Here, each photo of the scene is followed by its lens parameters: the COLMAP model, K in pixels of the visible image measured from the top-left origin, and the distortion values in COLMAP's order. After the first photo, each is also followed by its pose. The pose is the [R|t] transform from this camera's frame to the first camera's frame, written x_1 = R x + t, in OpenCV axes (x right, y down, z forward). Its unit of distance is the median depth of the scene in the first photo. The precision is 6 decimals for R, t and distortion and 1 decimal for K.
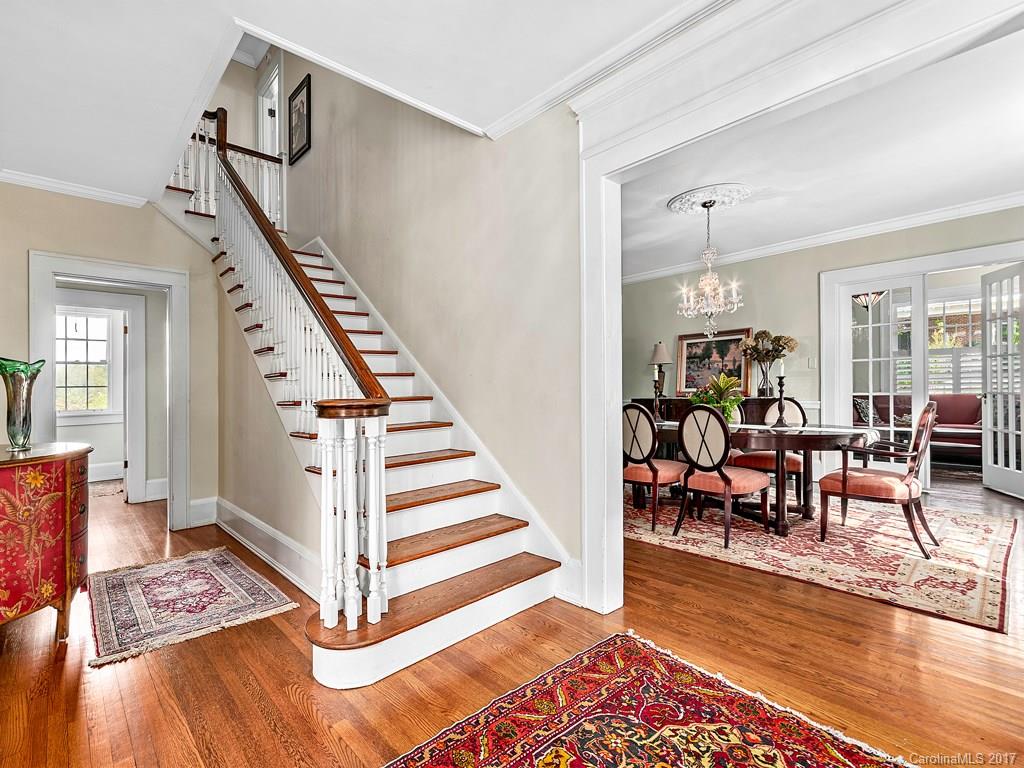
lens RADIAL K [[495.4, 0, 522.9], [0, 495.4, 383.3], [0, 0, 1]] dist [0.000152, -0.001237]
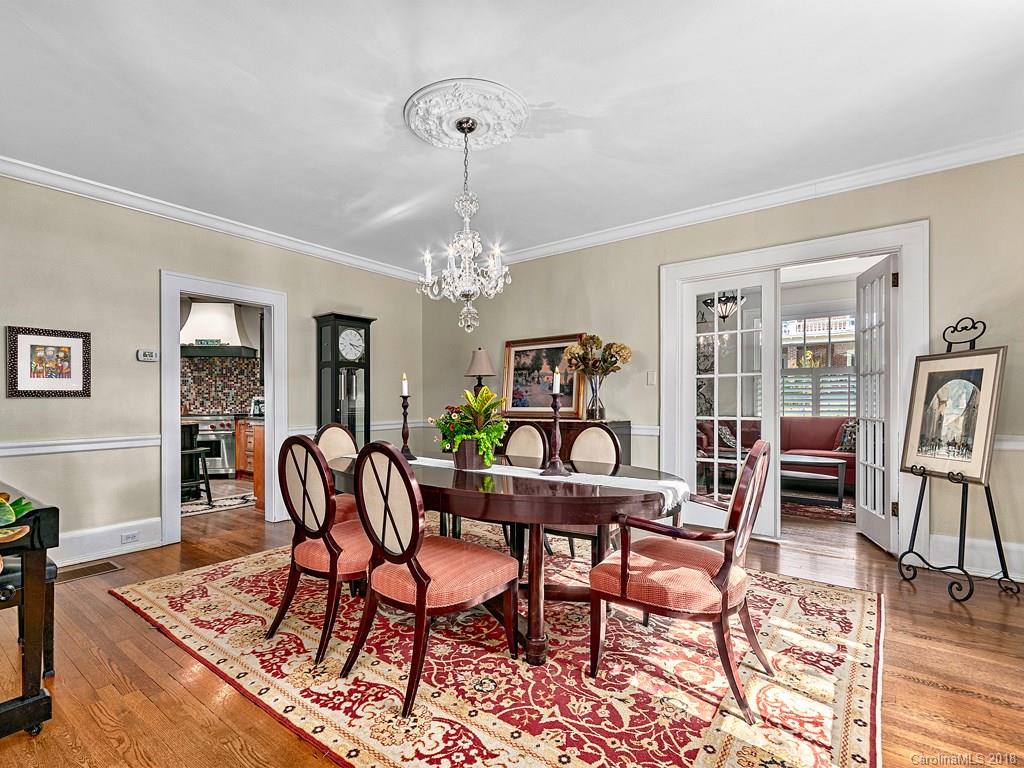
lens RADIAL K [[495.4, 0, 501.7], [0, 495.4, 392.5], [0, 0, 1]] dist [0.000152, -0.001237]
pose [[0.988702, 0.019373, 0.148634, 0.267665], [-0.017721, 0.999766, -0.012435, -0.004370], [-0.148840, 0.009660, 0.988814, 0.287977]]
